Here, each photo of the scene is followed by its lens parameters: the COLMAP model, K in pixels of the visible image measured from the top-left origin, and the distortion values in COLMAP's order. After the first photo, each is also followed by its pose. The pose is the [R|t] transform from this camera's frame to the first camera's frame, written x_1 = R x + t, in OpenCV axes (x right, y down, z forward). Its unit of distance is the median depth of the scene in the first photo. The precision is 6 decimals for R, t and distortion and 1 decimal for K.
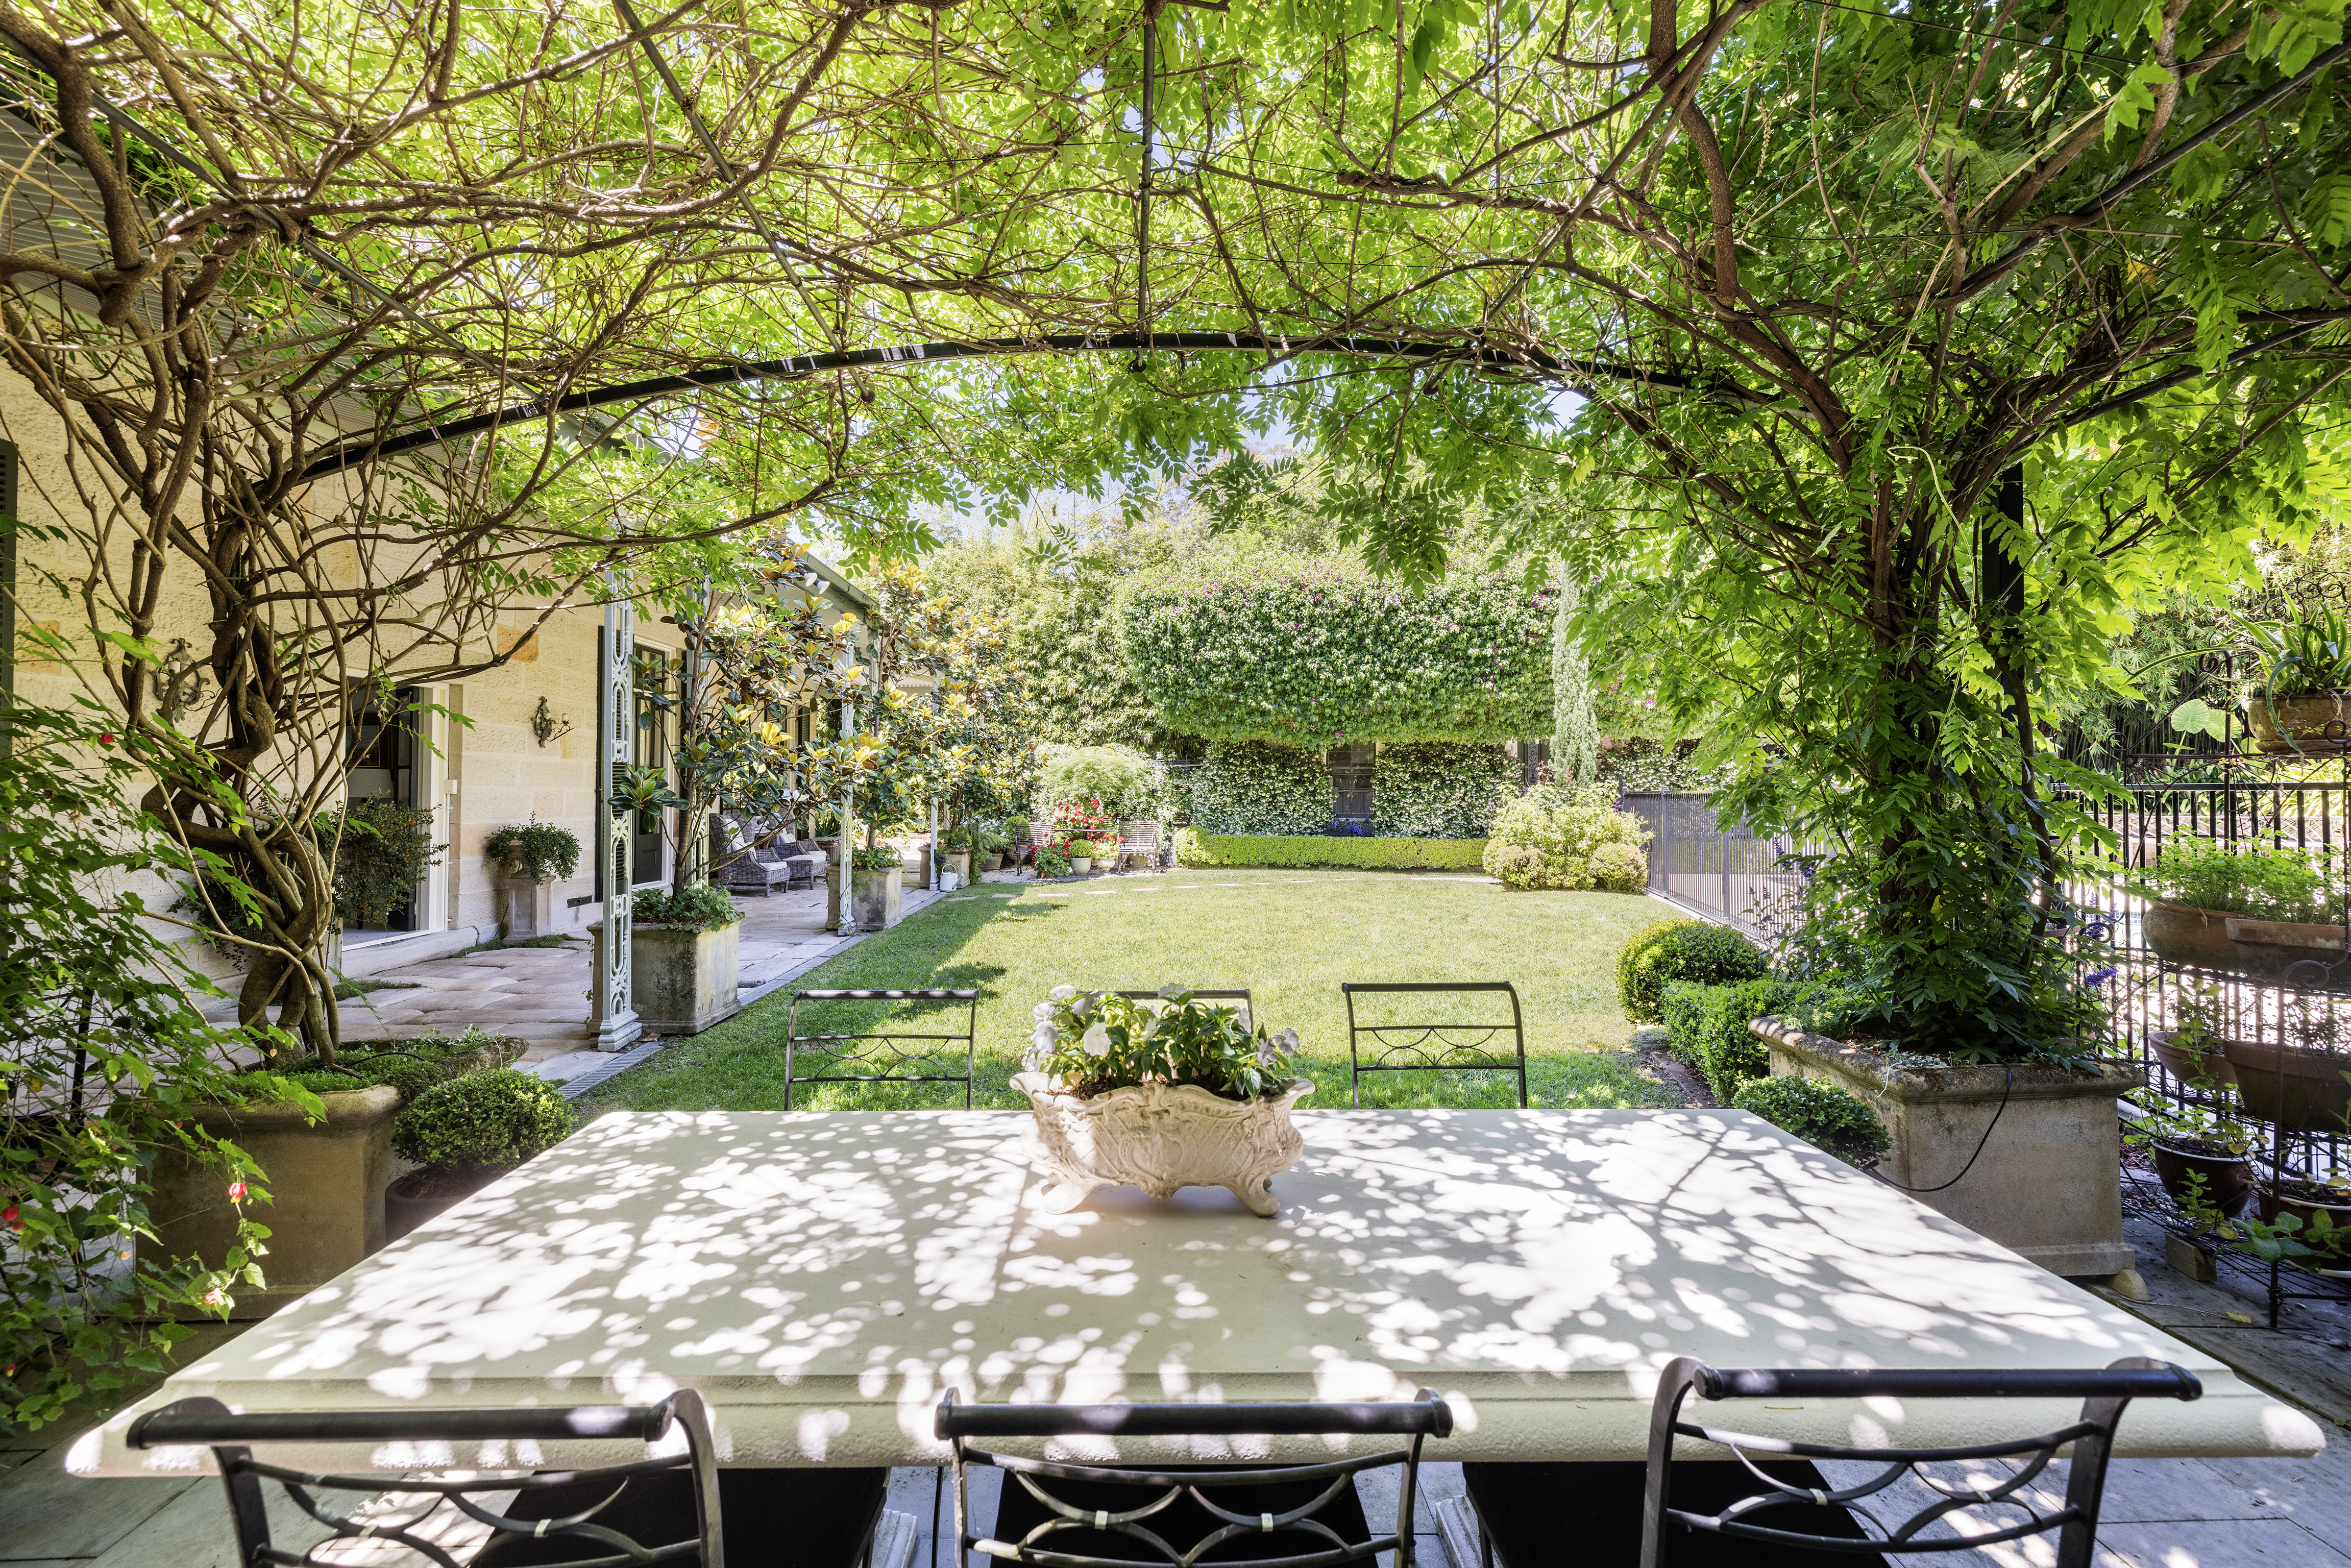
lens RADIAL K [[994.1, 0, 1175.5], [0, 994.1, 784.0], [0, 0, 1]] dist [-0.000439, -0.000144]
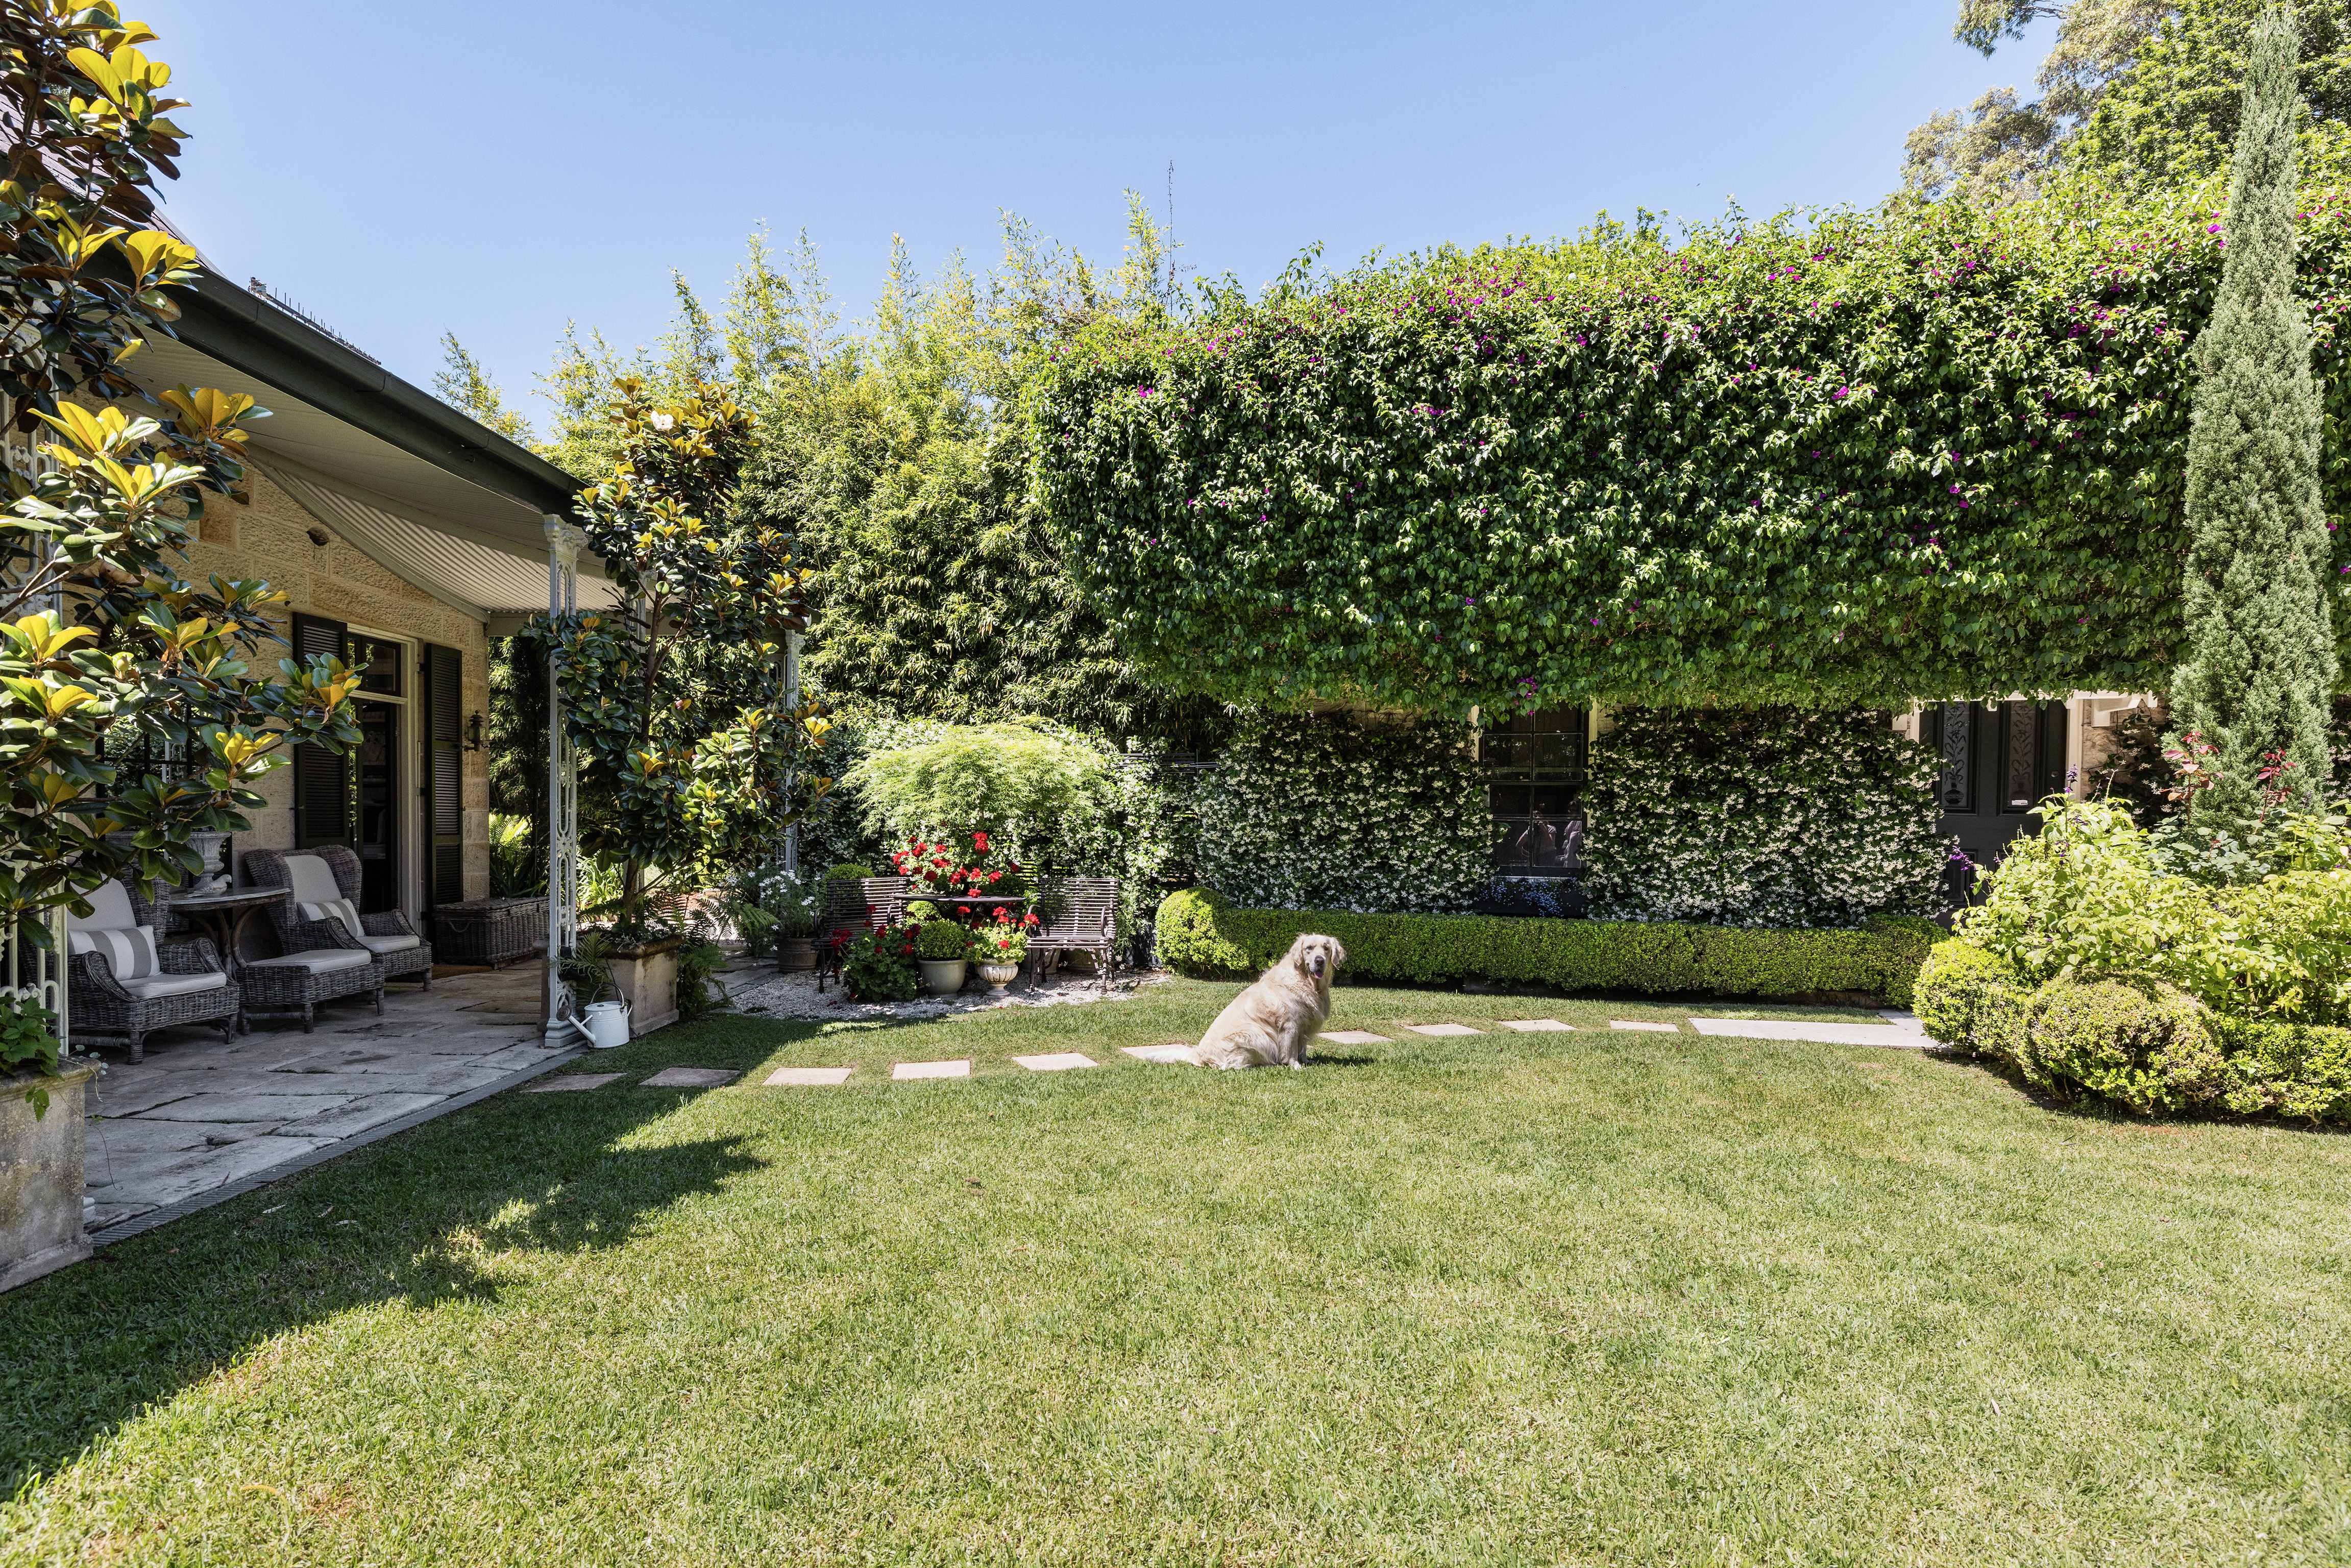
lens RADIAL K [[1172.4, 0, 1143.6], [0, 1172.4, 828.1], [0, 0, 1]] dist [-0.000861, 0.000010]
pose [[0.997375, 0.008824, -0.071873, 0.035540], [-0.007732, 0.999851, 0.015462, 0.004711], [0.071999, -0.014865, 0.997294, 0.467888]]
